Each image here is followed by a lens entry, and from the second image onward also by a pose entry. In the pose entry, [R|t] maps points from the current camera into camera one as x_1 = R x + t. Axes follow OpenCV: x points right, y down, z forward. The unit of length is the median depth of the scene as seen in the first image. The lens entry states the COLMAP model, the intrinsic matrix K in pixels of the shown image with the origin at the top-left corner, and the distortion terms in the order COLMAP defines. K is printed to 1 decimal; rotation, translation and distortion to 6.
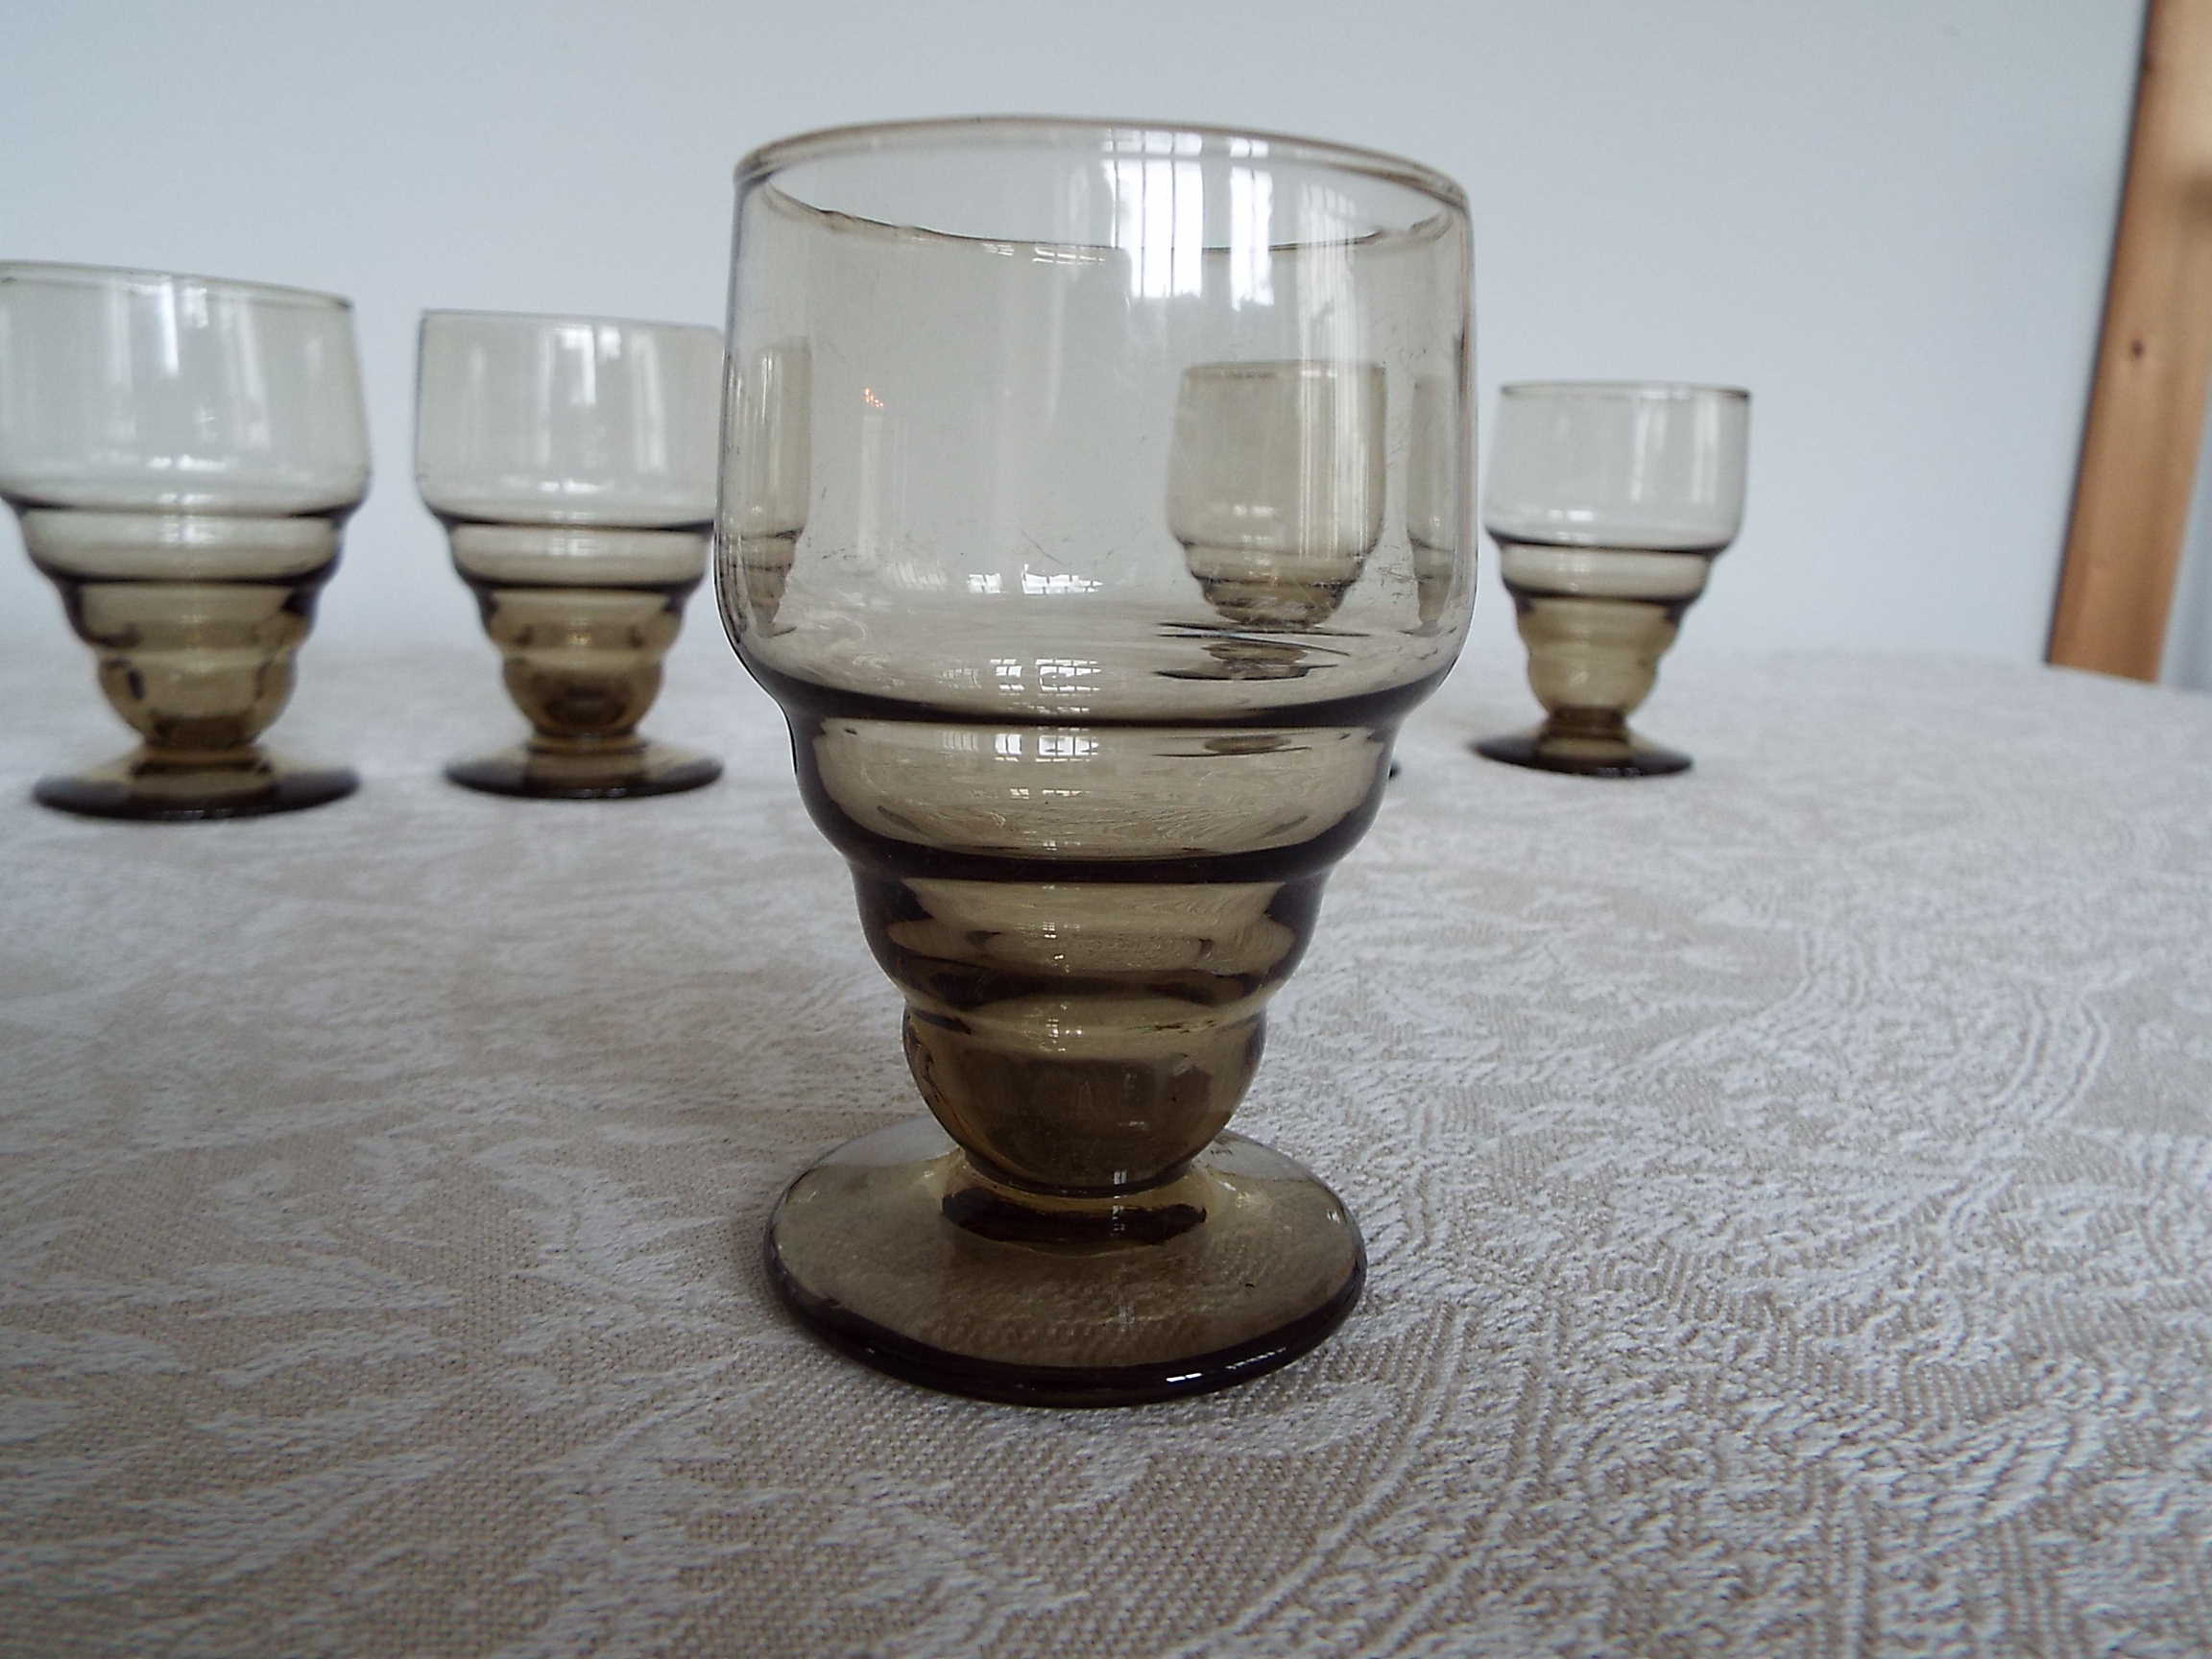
lens RADIAL K [[1581.8, 0, 1094.7], [0, 1581.8, 827.7], [0, 0, 1]] dist [-0.001808, 0.009307]
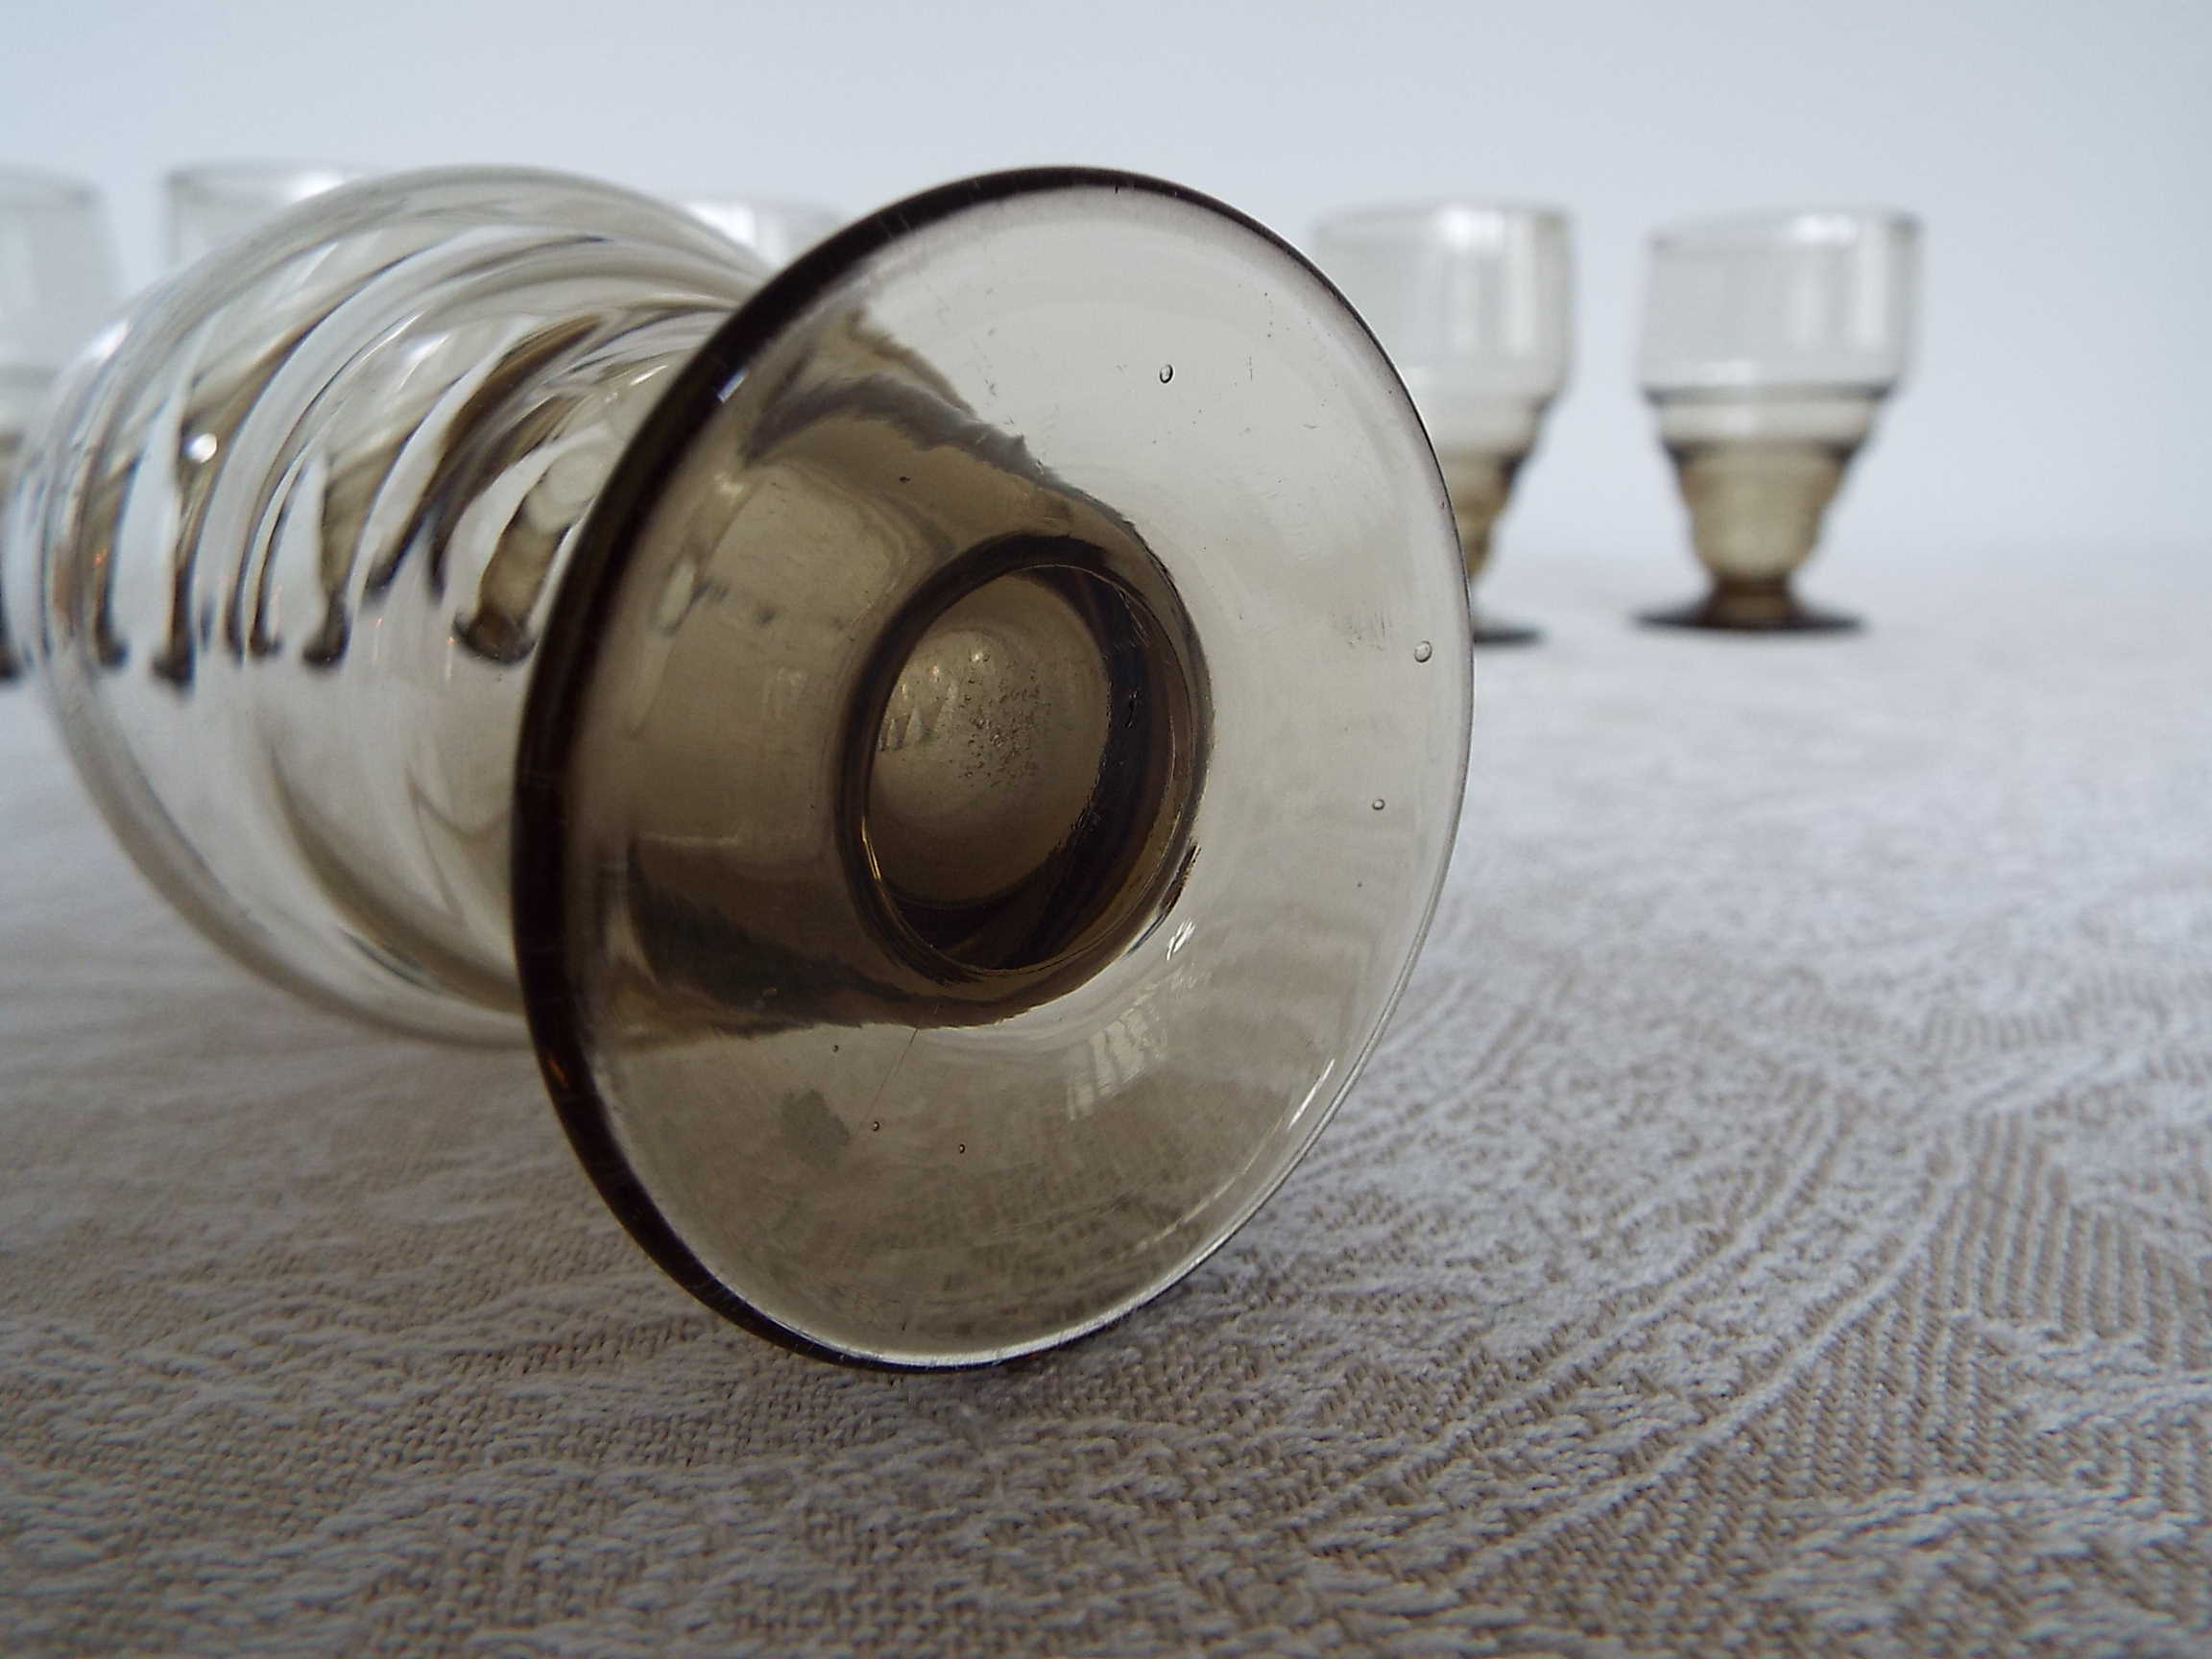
lens RADIAL K [[1574.4, 0, 1106.0], [0, 1574.4, 829.5], [0, 0, 1]] dist [0.000171, 0.010454]
pose [[0.990497, -0.017708, -0.136389, 0.141138], [0.017898, 0.999840, 0.000165, 0.203432], [0.136364, -0.002604, 0.990655, 0.005904]]
